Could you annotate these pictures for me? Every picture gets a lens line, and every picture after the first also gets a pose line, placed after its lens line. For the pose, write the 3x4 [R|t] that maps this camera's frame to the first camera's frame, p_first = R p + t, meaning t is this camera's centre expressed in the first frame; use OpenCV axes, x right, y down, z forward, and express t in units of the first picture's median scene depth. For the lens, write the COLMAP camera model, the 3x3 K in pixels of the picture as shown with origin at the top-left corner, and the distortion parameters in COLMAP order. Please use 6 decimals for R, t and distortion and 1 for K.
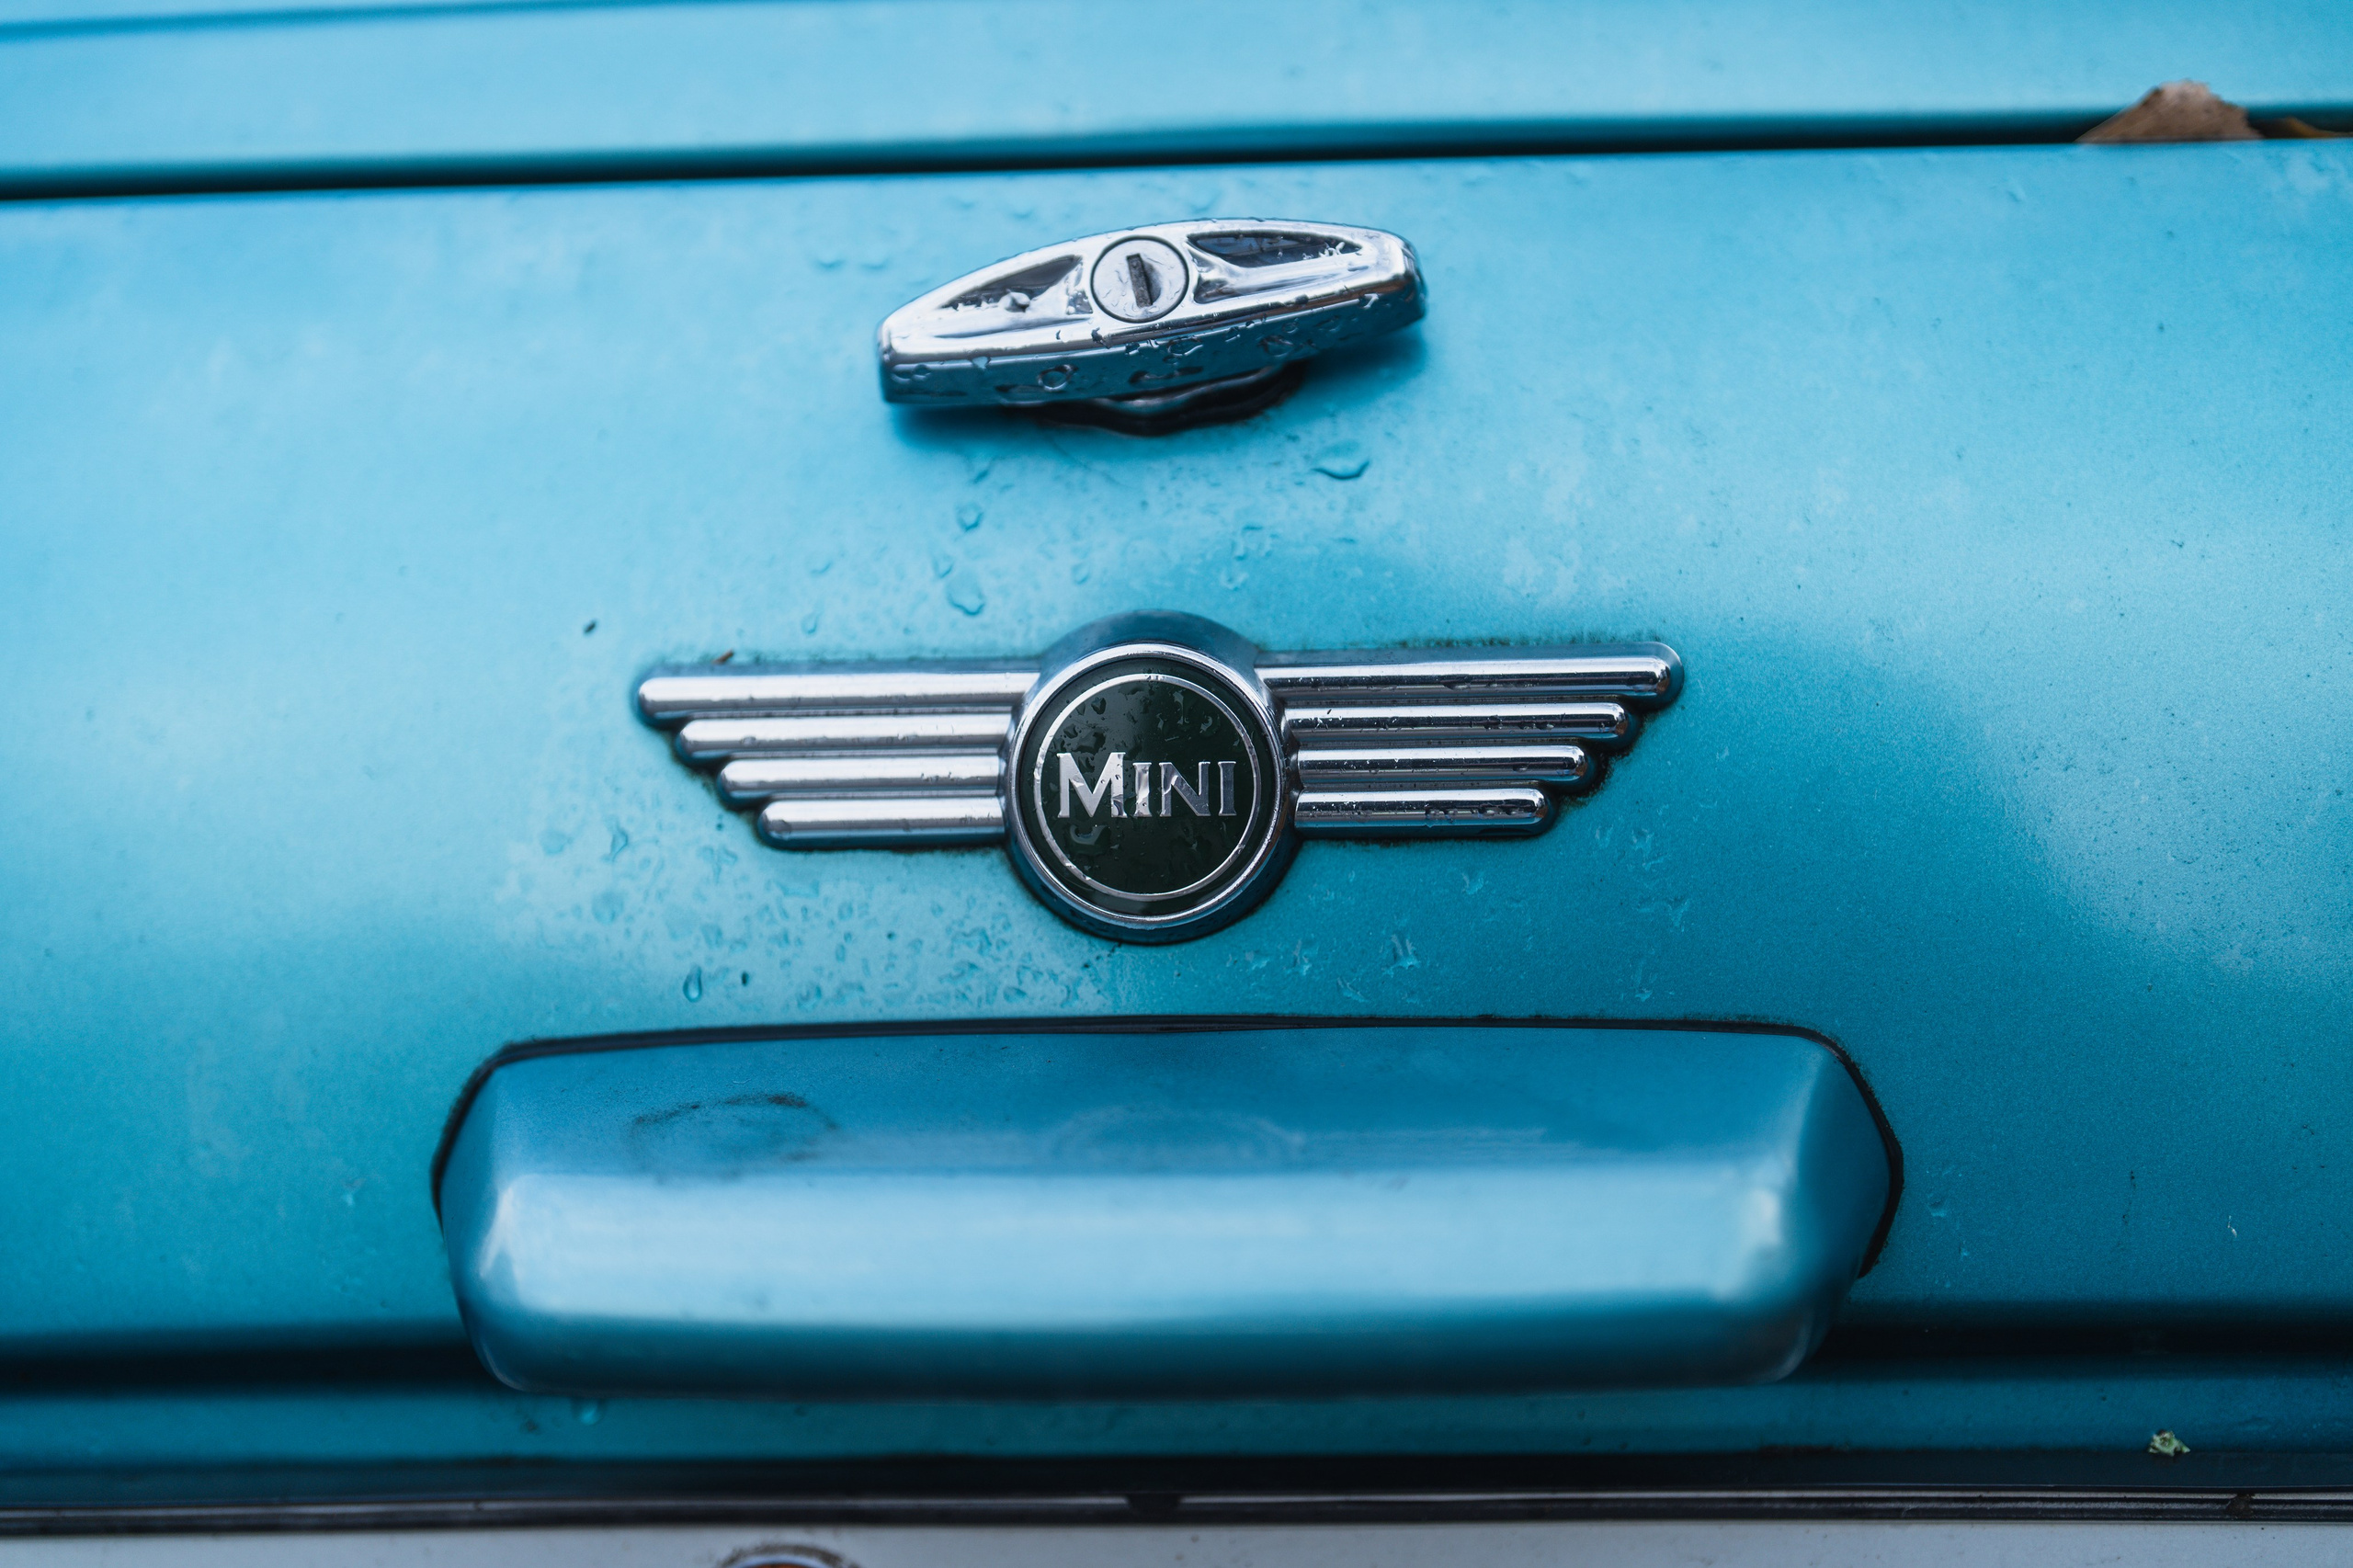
lens RADIAL K [[3374.3, 0, 1176.5], [0, 3374.3, 784.0], [0, 0, 1]] dist [0.031903, 0.000000]
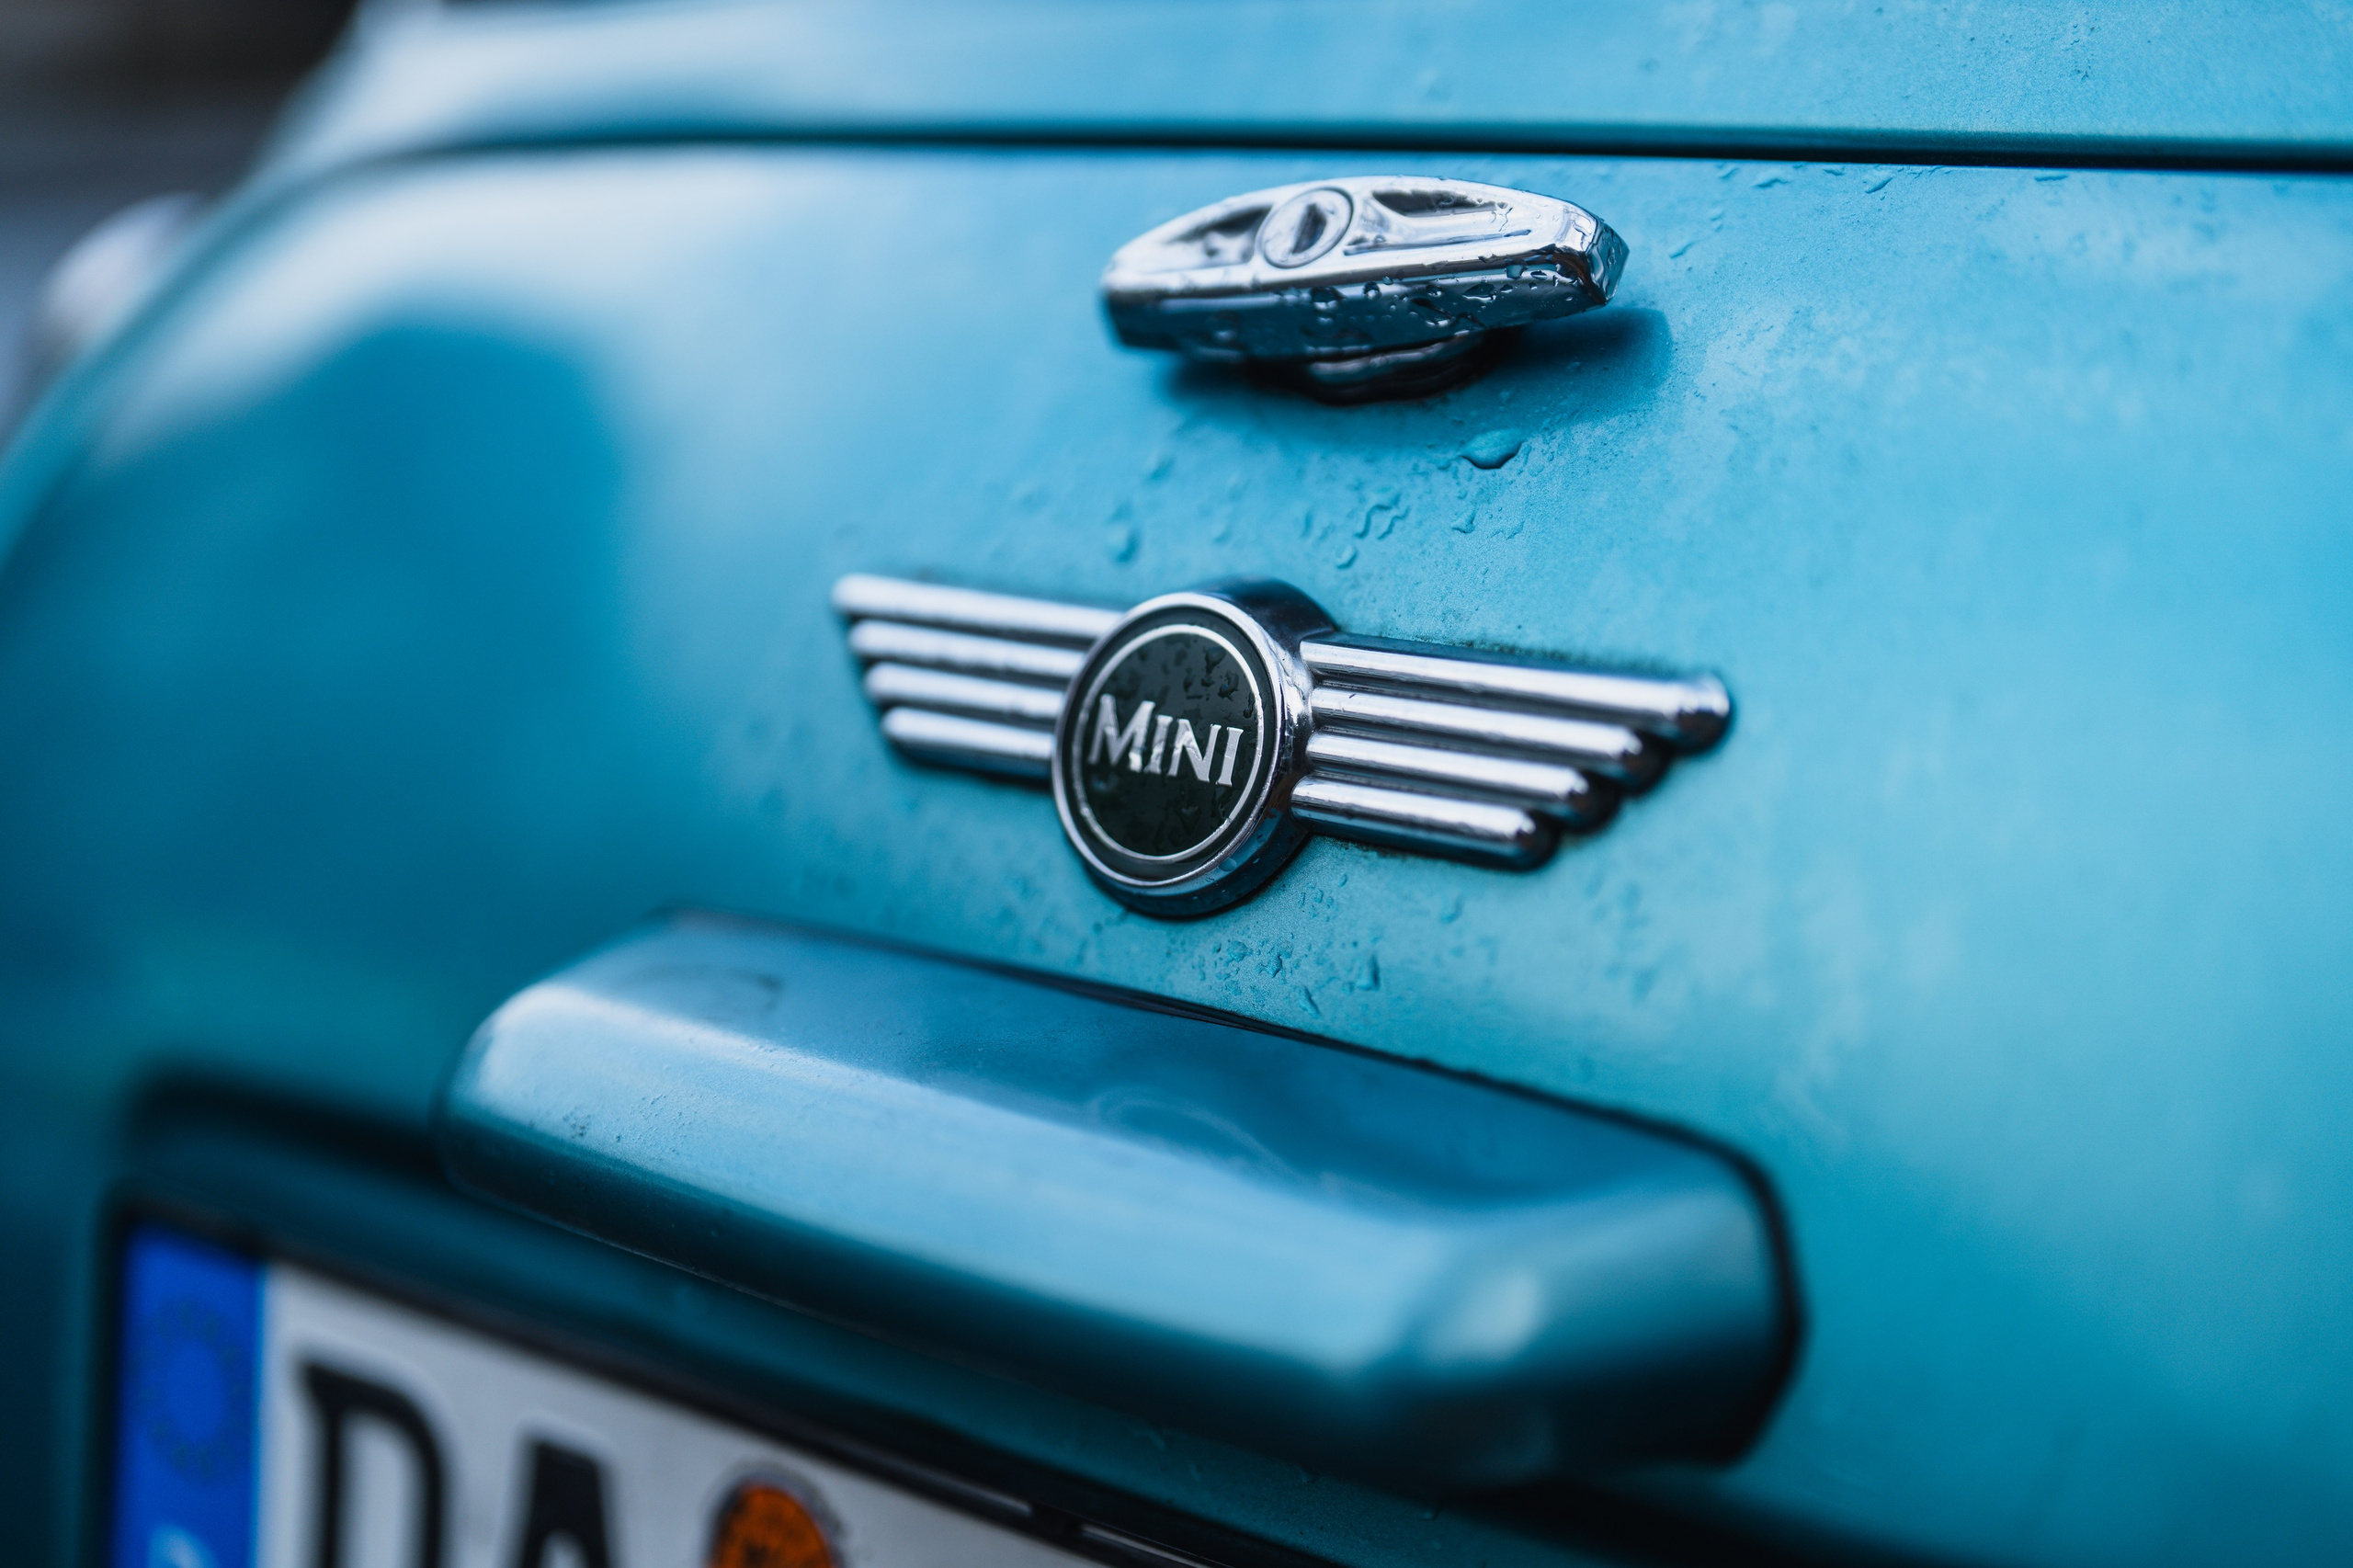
lens RADIAL K [[3374.3, 0, 1175.7], [0, 3374.3, 783.6], [0, 0, 1]] dist [0.031903, 0.000000]
pose [[0.814981, 0.162383, -0.556272, 0.509653], [-0.228313, 0.972268, -0.050678, 0.057788], [0.532616, 0.168306, 0.829454, 0.224138]]
